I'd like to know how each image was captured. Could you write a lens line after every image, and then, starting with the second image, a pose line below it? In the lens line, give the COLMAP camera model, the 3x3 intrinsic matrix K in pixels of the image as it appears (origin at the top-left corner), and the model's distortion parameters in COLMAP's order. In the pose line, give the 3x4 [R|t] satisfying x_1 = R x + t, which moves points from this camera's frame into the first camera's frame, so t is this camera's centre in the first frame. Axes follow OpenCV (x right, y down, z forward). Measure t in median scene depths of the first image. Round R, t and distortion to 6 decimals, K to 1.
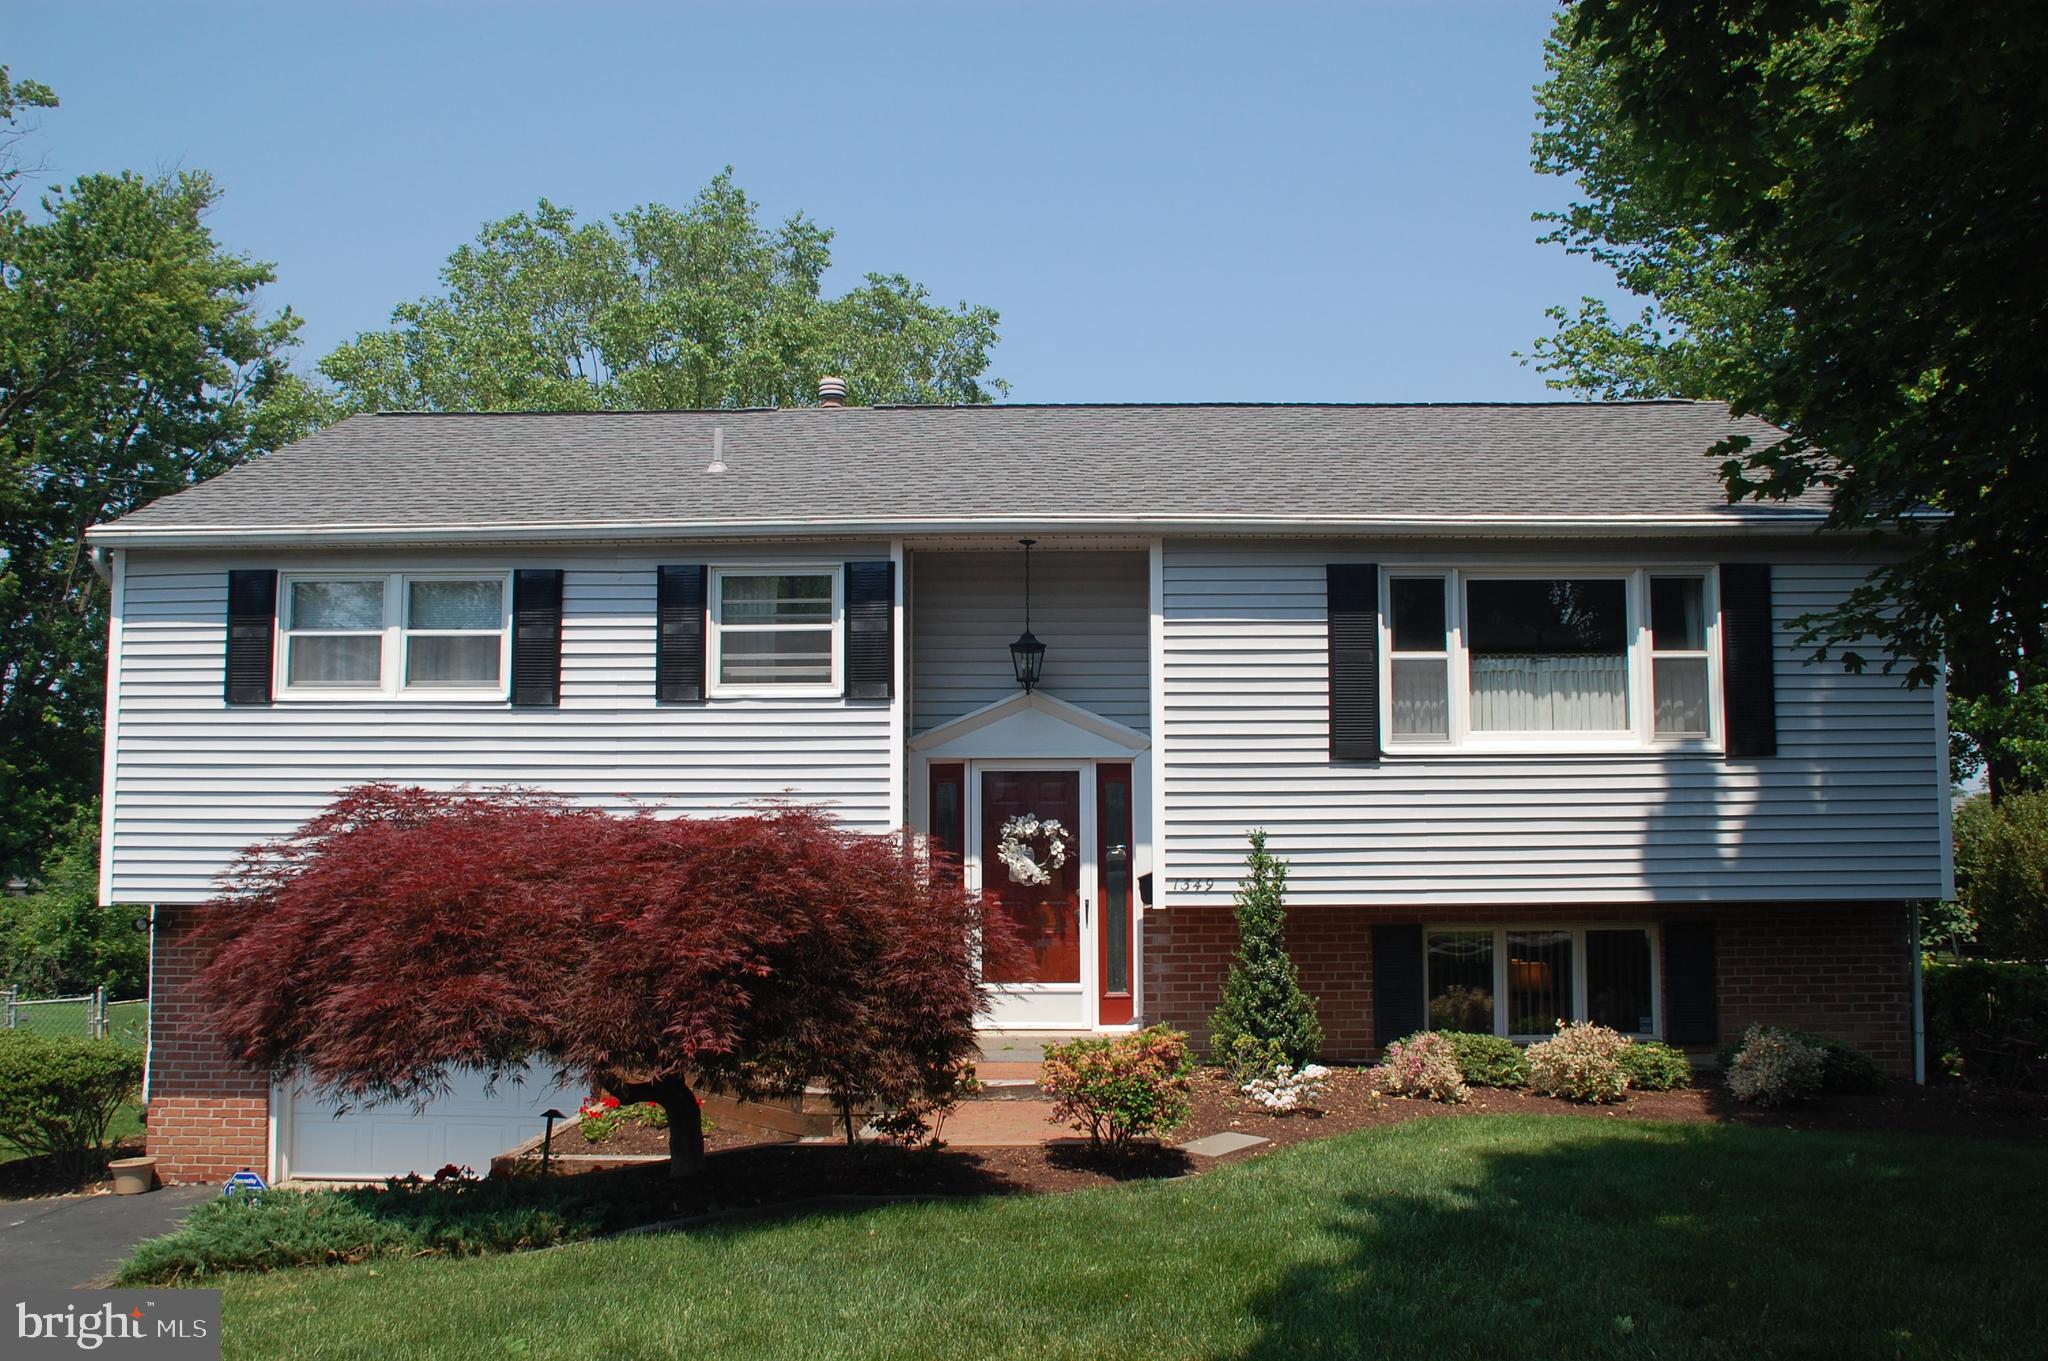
lens RADIAL K [[1843.1, 0, 1024.0], [0, 1843.1, 680.5], [0, 0, 1]] dist [-0.156051, 0.207809]
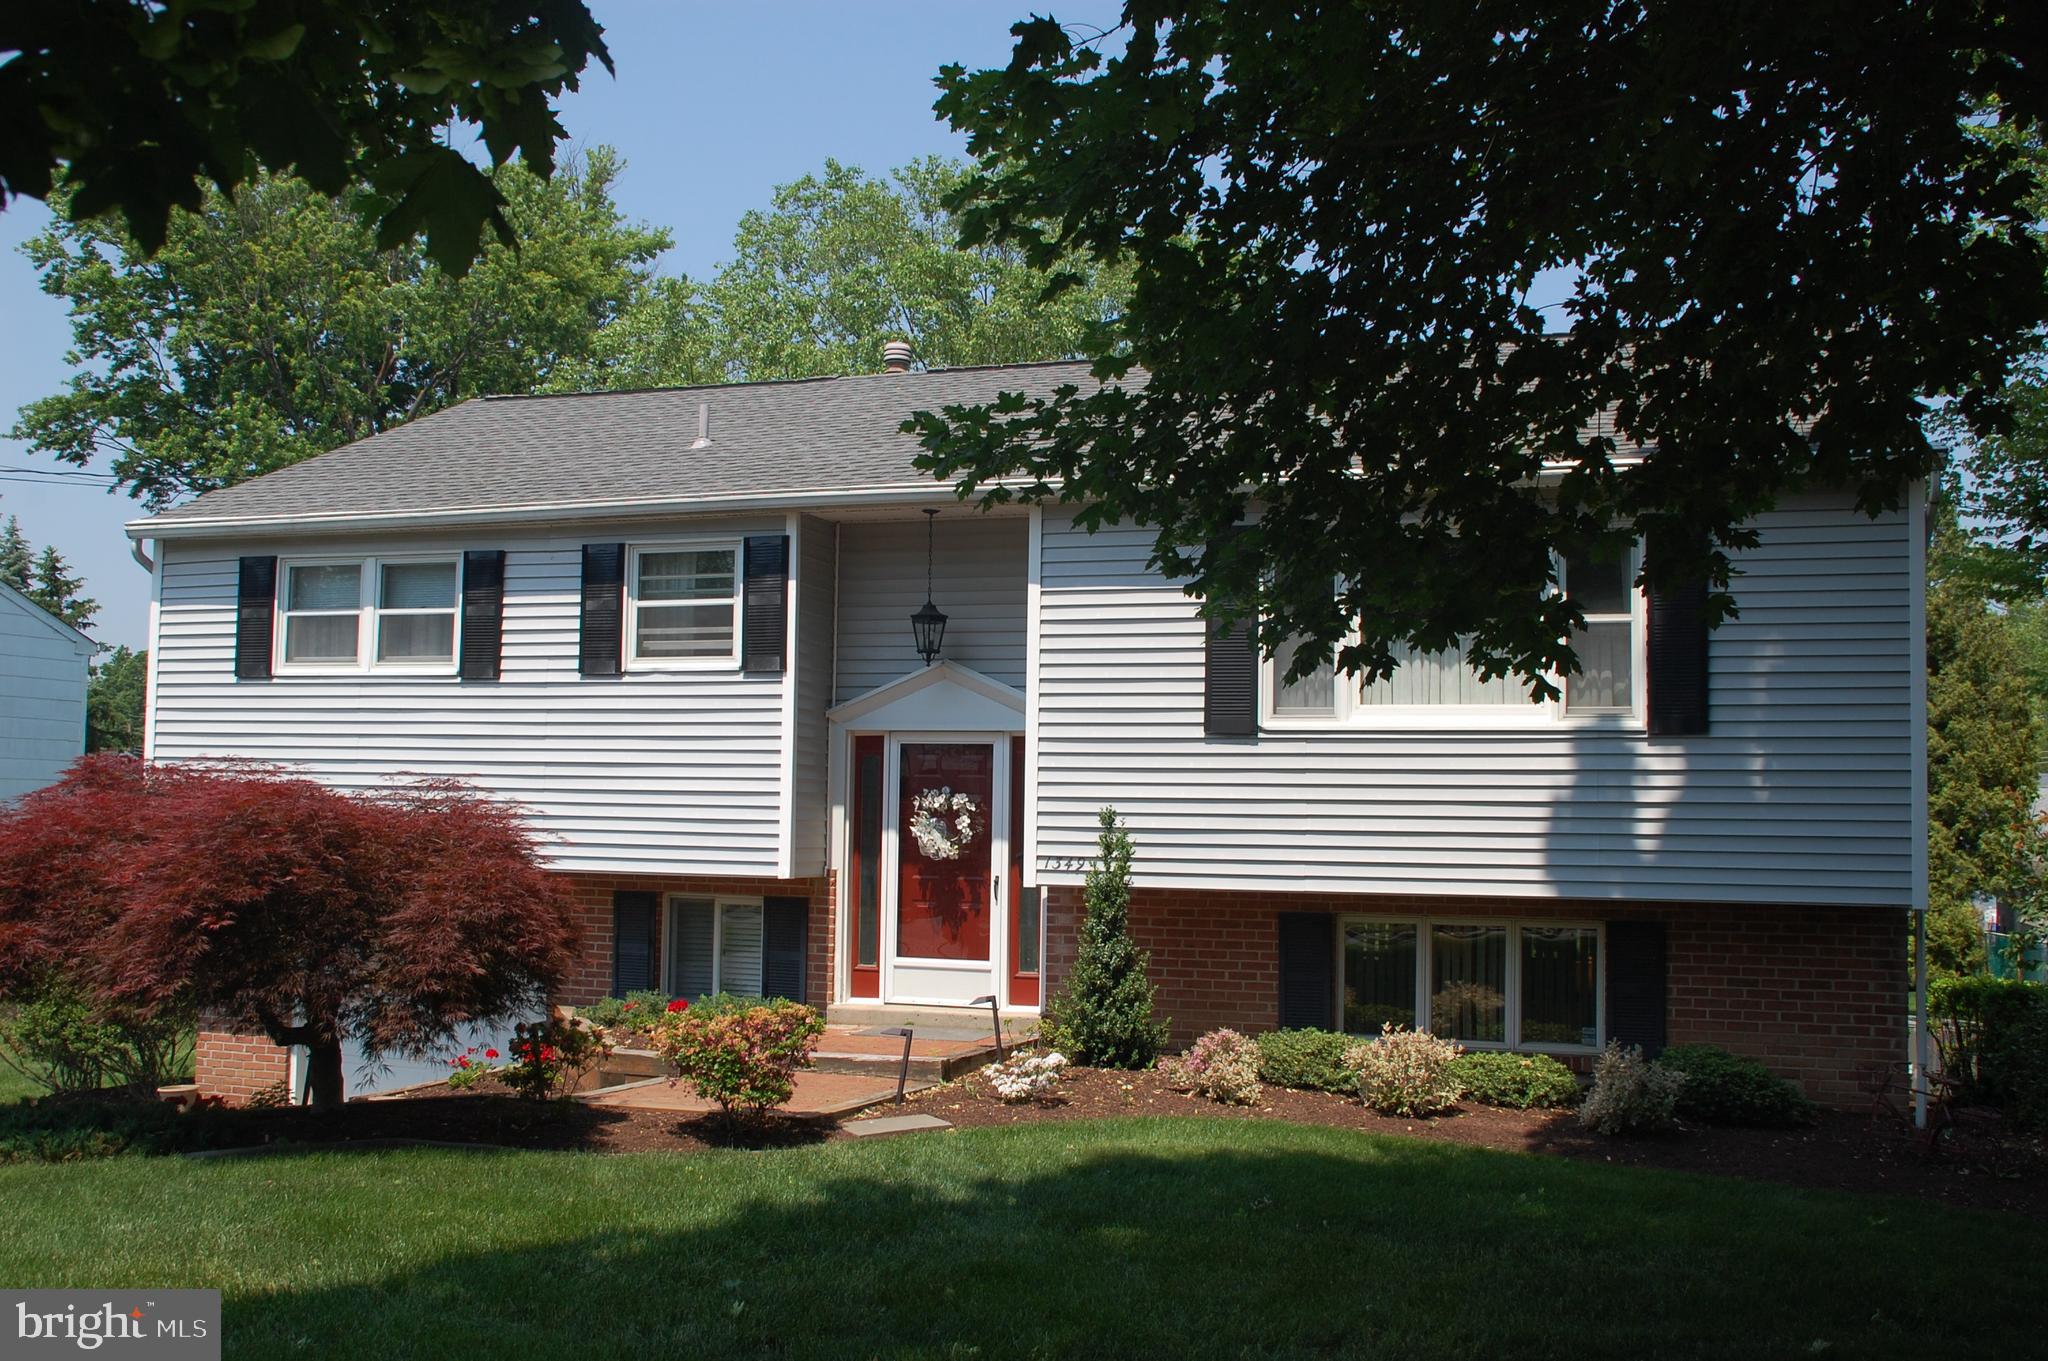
lens RADIAL K [[1982.5, 0, 1024.0], [0, 1982.5, 680.5], [0, 0, 1]] dist [-0.132598, 0.264346]
pose [[0.953891, -0.002067, -0.300145, 0.376756], [0.008906, 0.999731, 0.021421, -0.007209], [0.300020, -0.023106, 0.953653, 0.004031]]
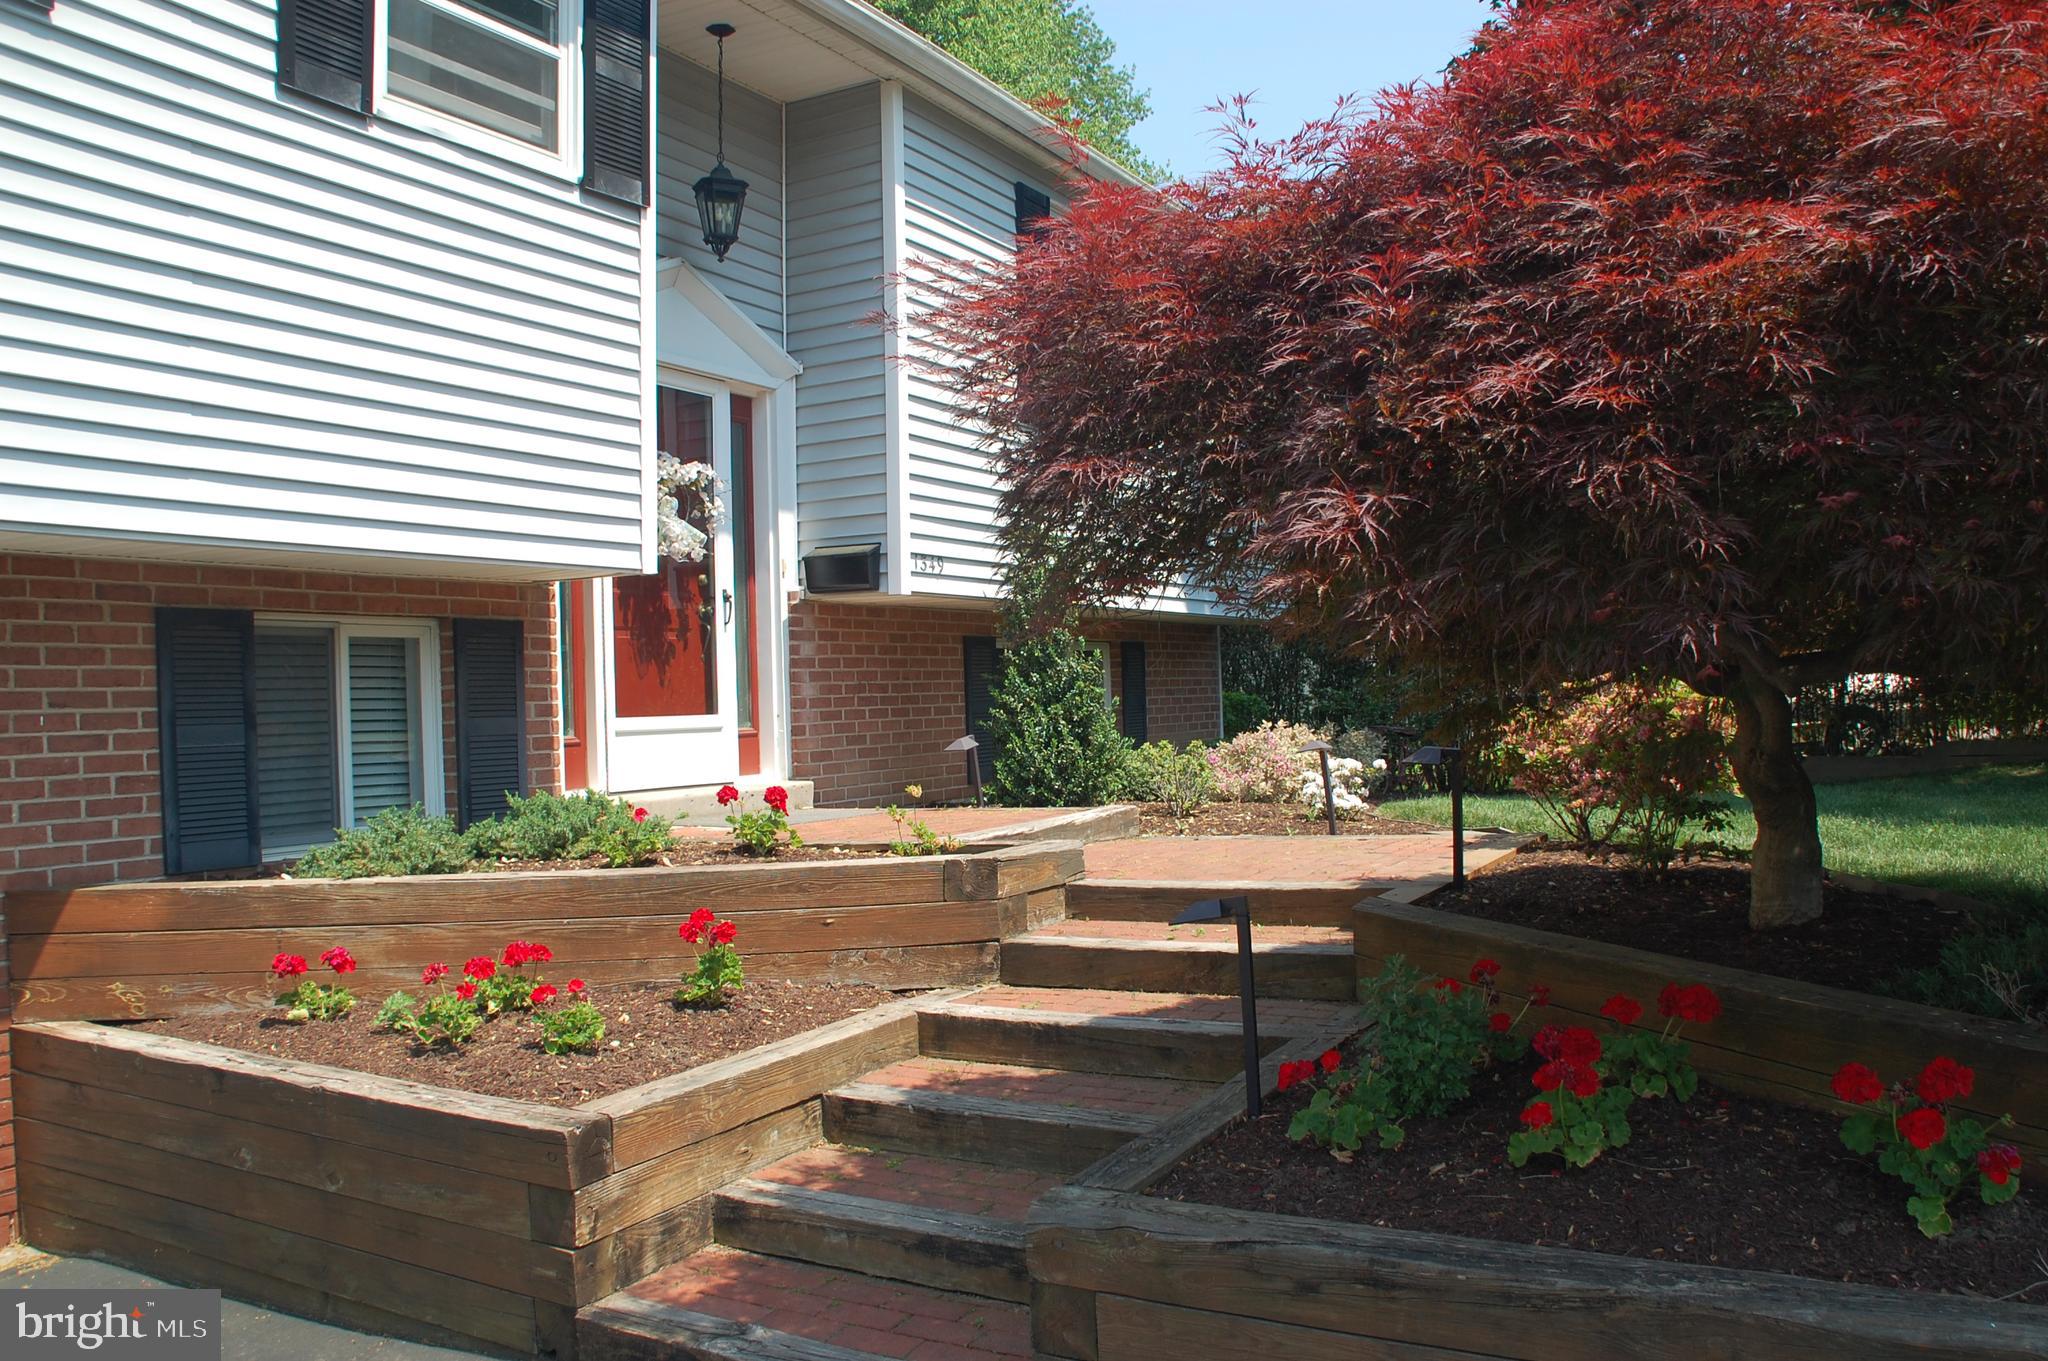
lens RADIAL K [[1601.6, 0, 1024.0], [0, 1601.6, 680.5], [0, 0, 1]] dist [-0.174122, 0.127321]
pose [[0.467257, -0.001088, 0.884121, -0.441251], [-0.056608, 0.997911, 0.031145, 0.132679], [-0.882308, -0.064601, 0.466219, 0.655706]]
